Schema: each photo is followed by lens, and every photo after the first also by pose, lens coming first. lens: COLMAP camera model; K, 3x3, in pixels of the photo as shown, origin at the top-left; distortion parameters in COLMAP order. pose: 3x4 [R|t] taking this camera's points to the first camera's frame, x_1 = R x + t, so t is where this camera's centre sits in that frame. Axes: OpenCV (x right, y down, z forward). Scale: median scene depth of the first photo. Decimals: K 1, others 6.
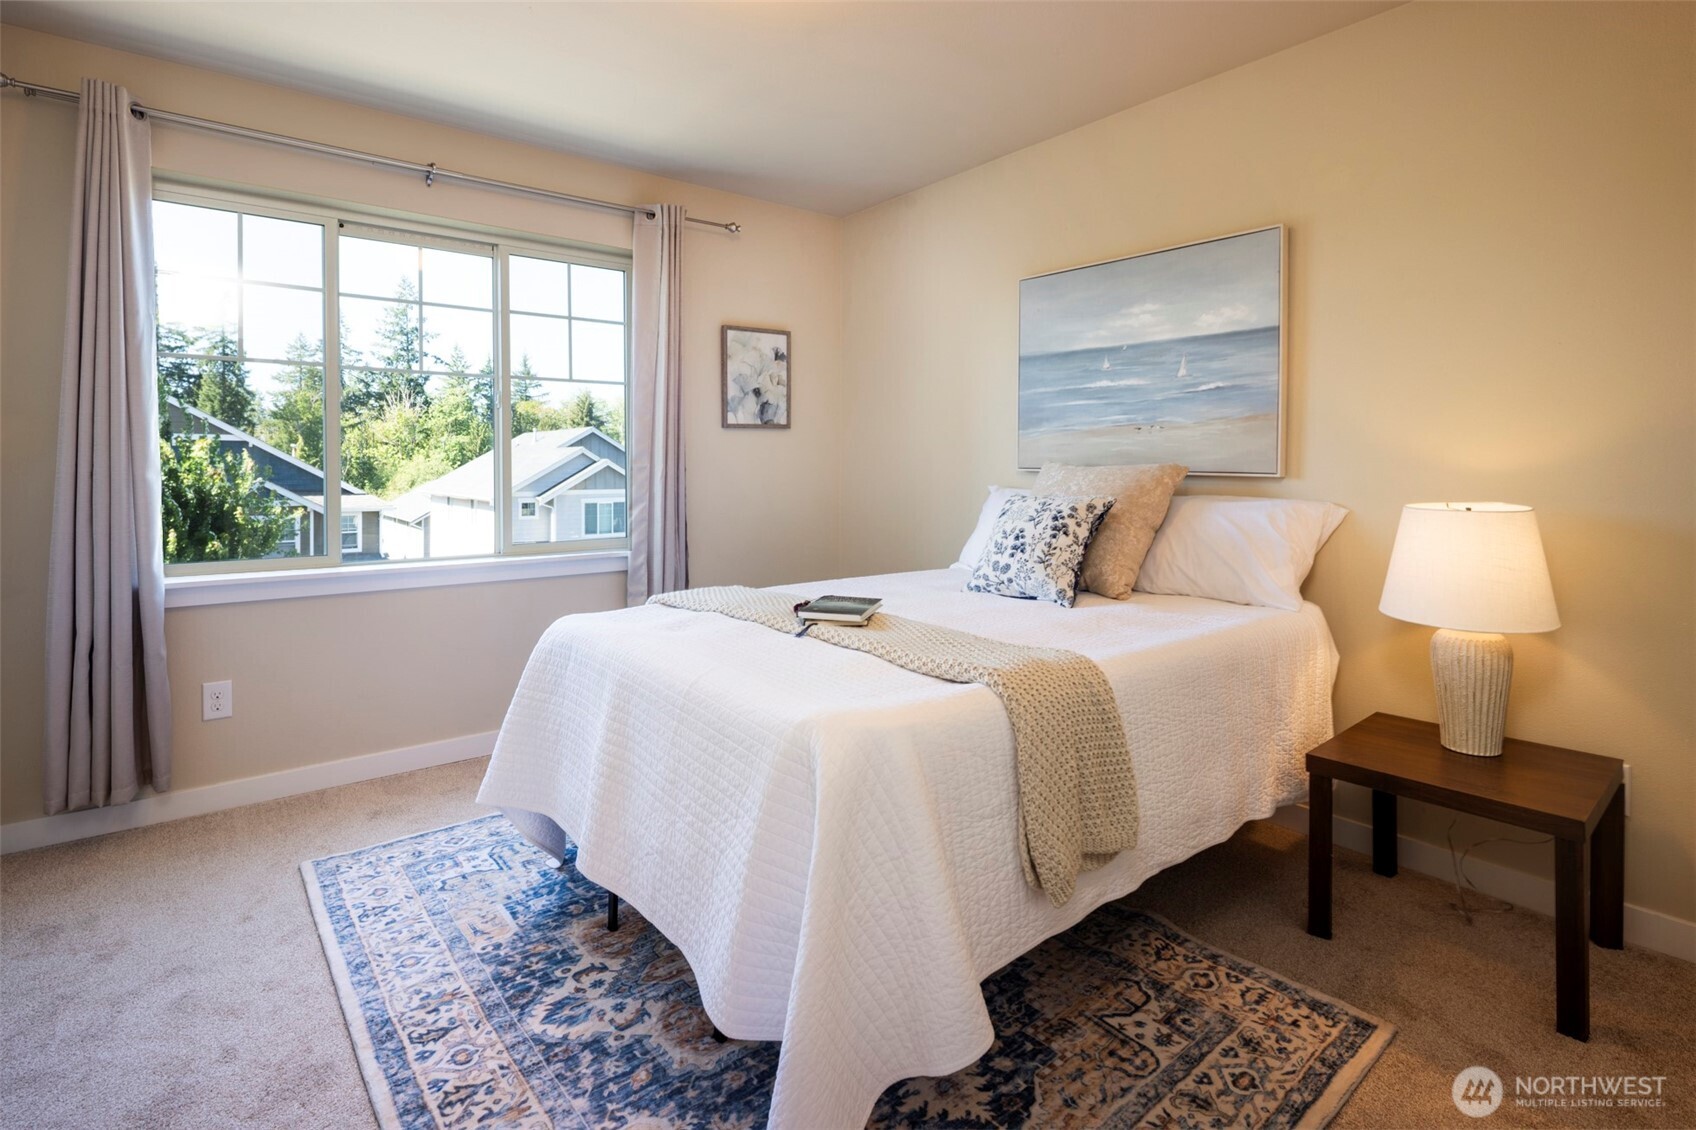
lens RADIAL K [[816.2, 0, 835.3], [0, 816.2, 470.8], [0, 0, 1]] dist [-0.001295, -0.000647]
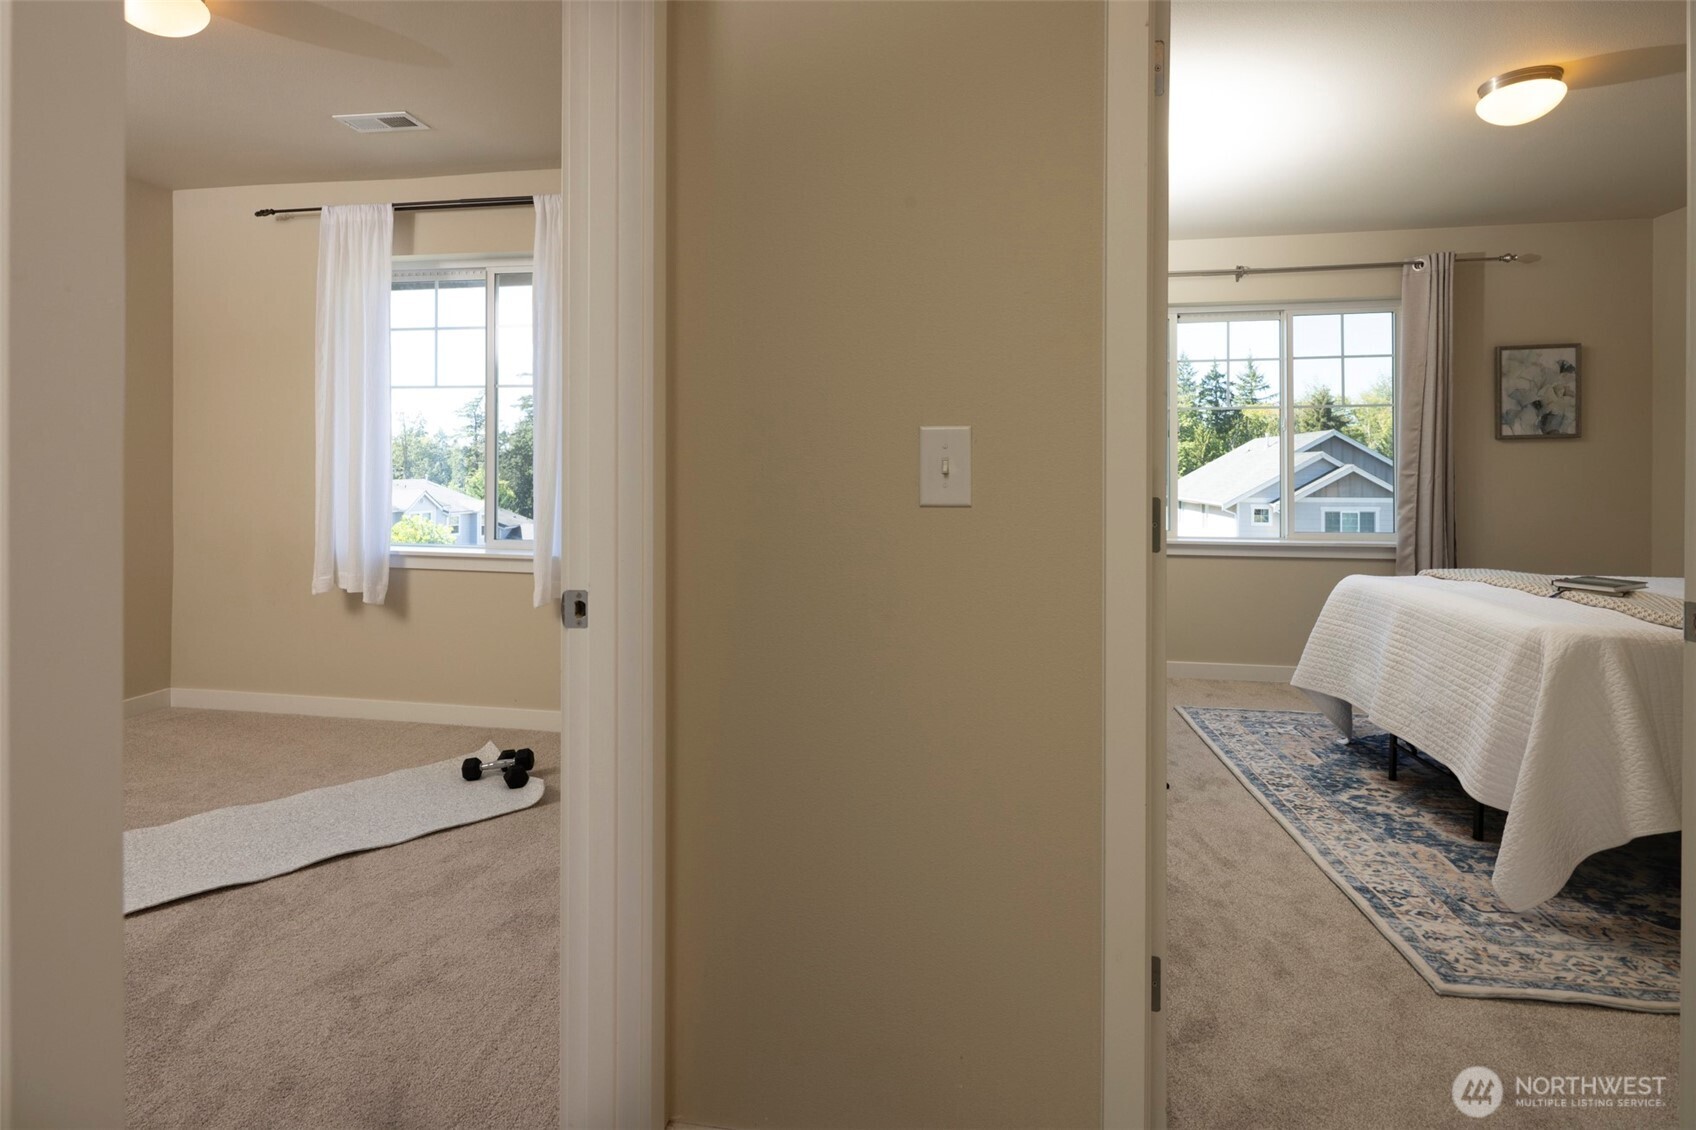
lens RADIAL K [[816.2, 0, 835.3], [0, 816.2, 470.8], [0, 0, 1]] dist [-0.001295, -0.000647]
pose [[0.671808, 0.000865, -0.740725, 0.087447], [-0.005973, 0.999973, -0.004249, 0.000116], [0.740702, 0.007279, 0.671795, -0.450186]]
